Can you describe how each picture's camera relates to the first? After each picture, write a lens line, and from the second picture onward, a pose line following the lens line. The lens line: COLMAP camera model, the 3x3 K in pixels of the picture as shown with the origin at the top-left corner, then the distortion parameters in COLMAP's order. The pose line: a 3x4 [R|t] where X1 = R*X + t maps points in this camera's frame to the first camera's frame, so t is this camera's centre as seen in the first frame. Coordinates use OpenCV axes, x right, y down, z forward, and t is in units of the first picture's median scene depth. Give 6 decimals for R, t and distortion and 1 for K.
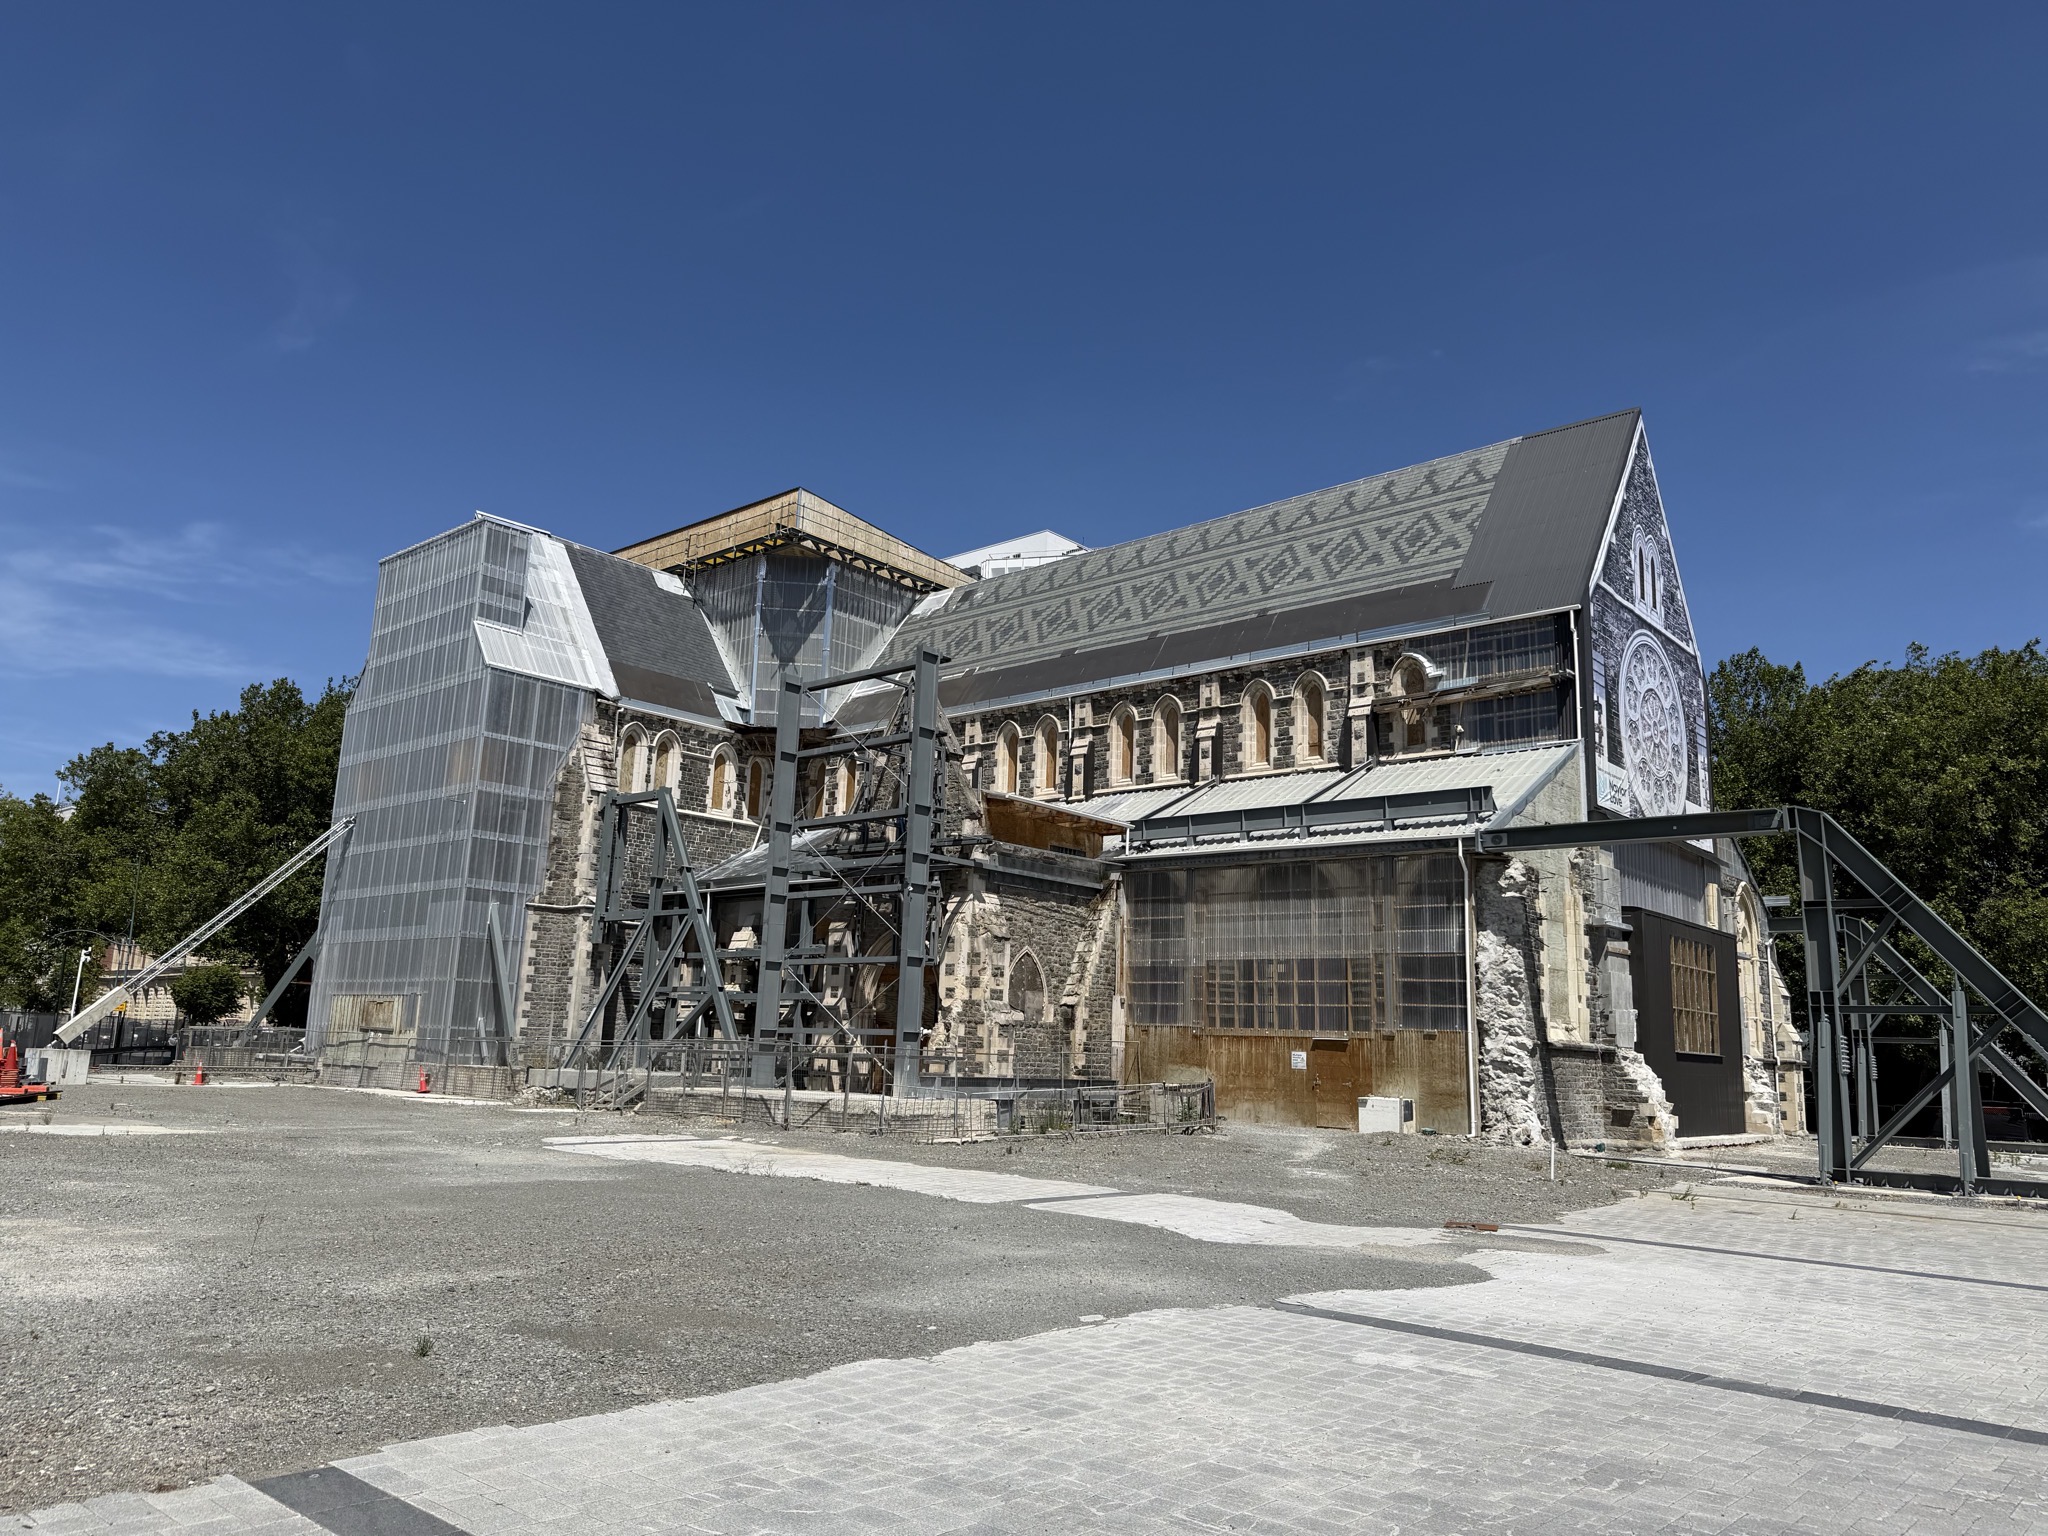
lens RADIAL K [[1381.5, 0, 1024.0], [0, 1381.5, 768.0], [0, 0, 1]] dist [0.097118, -0.002361]
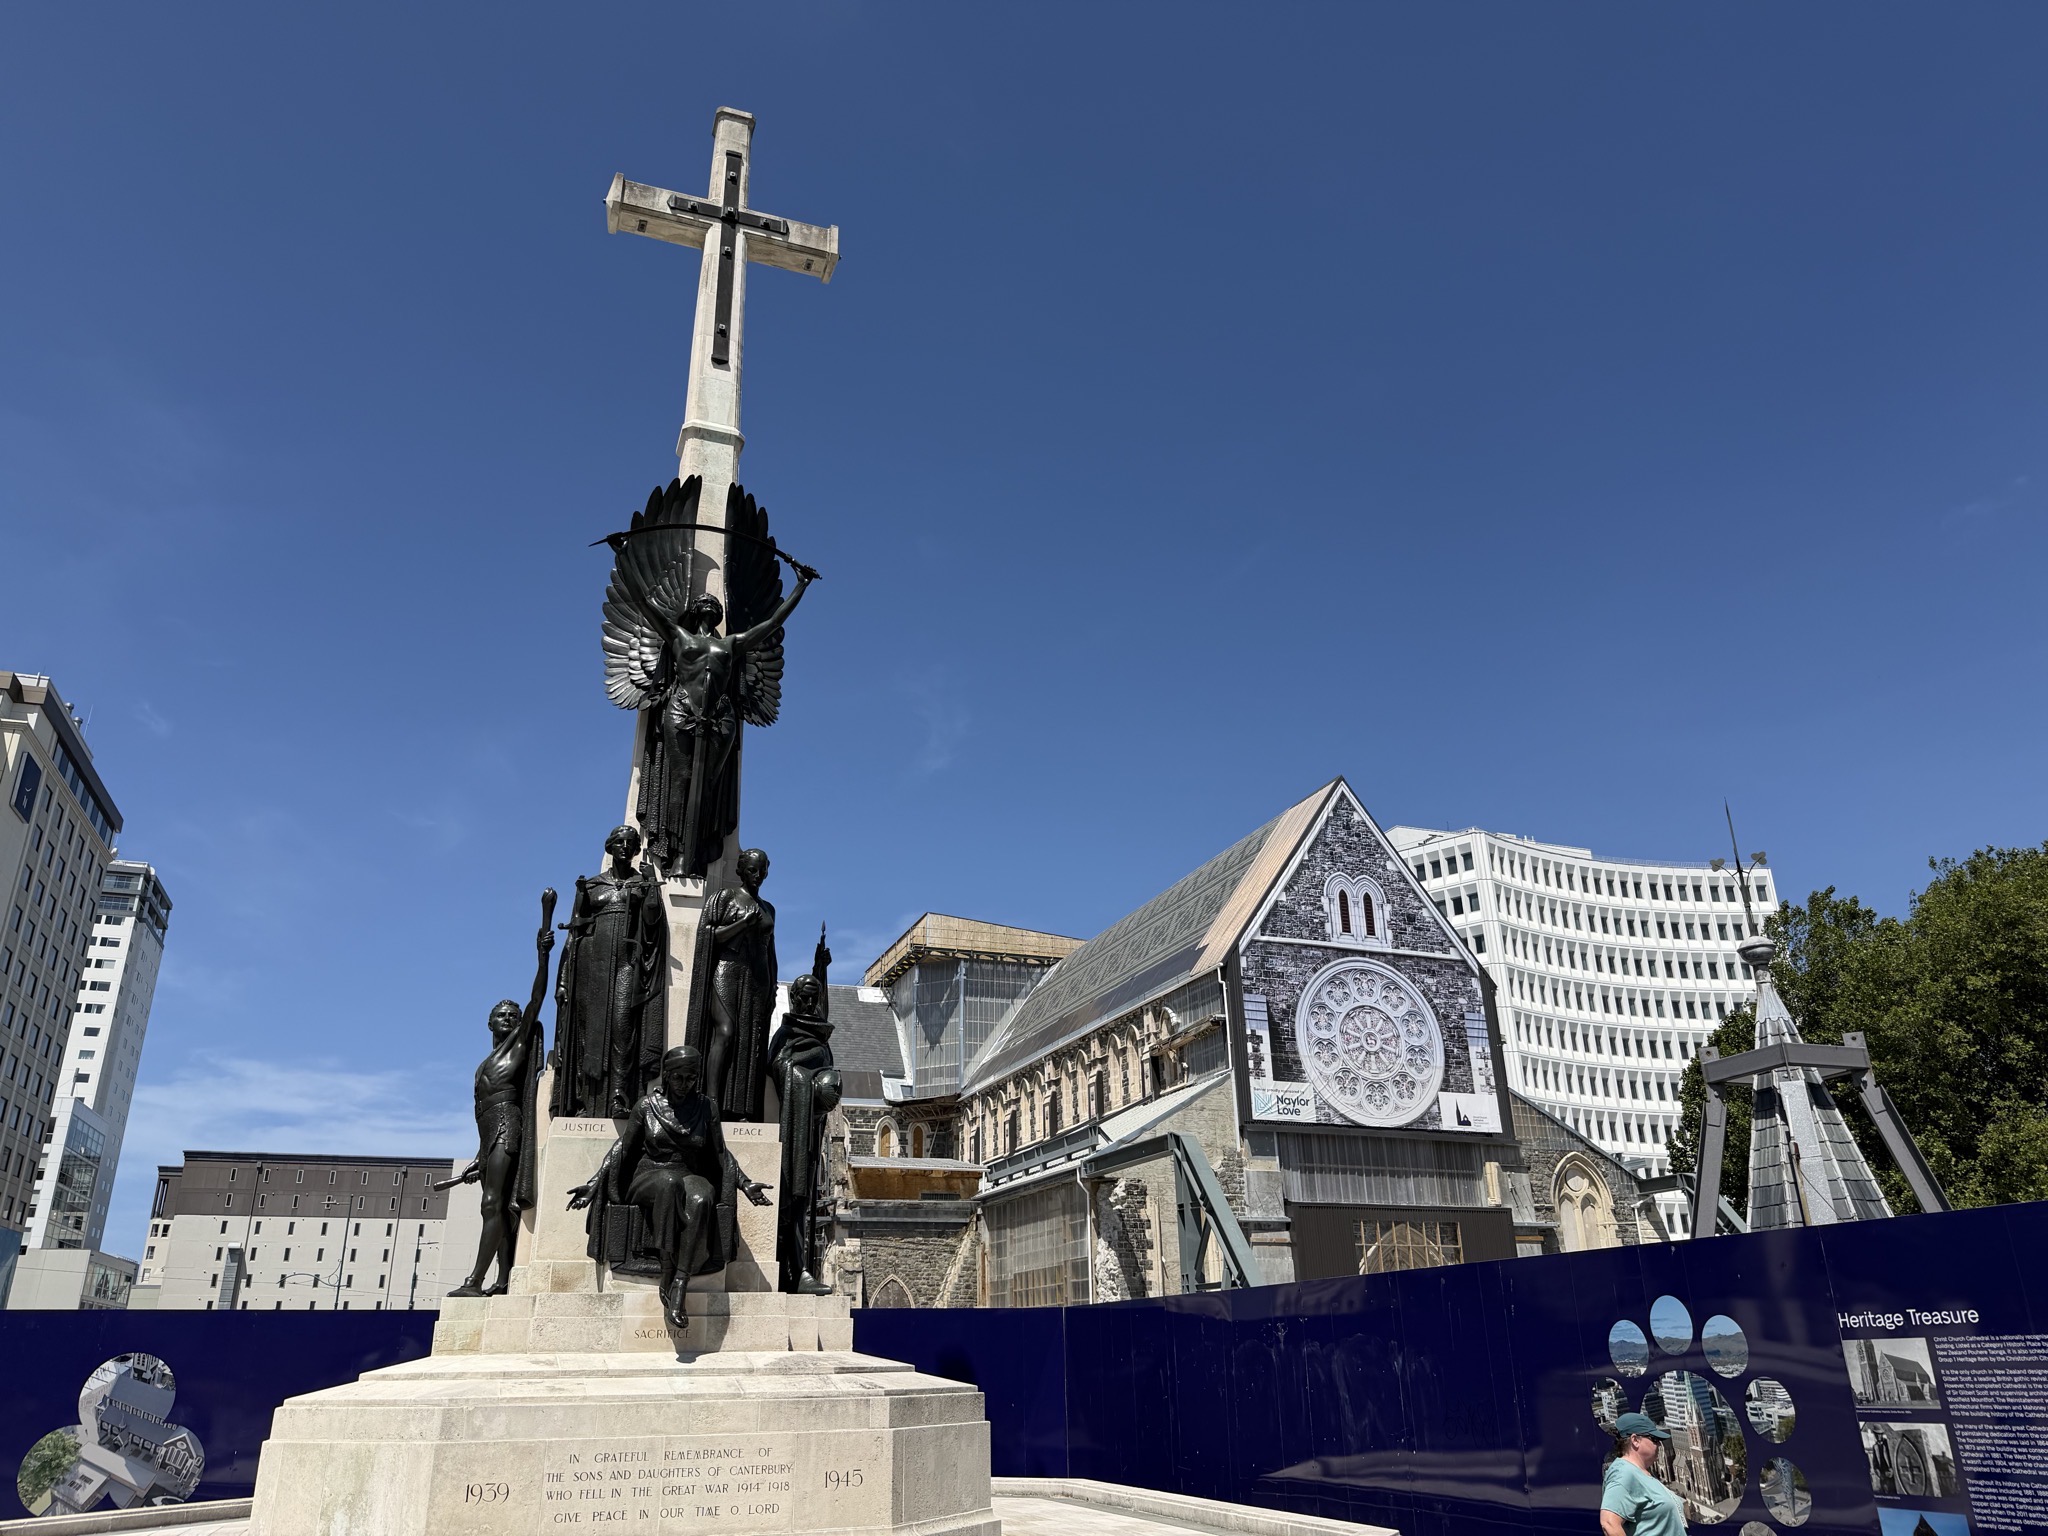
lens RADIAL K [[1381.5, 0, 1024.0], [0, 1381.5, 768.0], [0, 0, 1]] dist [0.097118, -0.002361]
pose [[0.876460, -0.230747, -0.422579, 0.742604], [0.140397, 0.962019, -0.234111, -0.011782], [0.460550, 0.145860, 0.875568, -0.221334]]
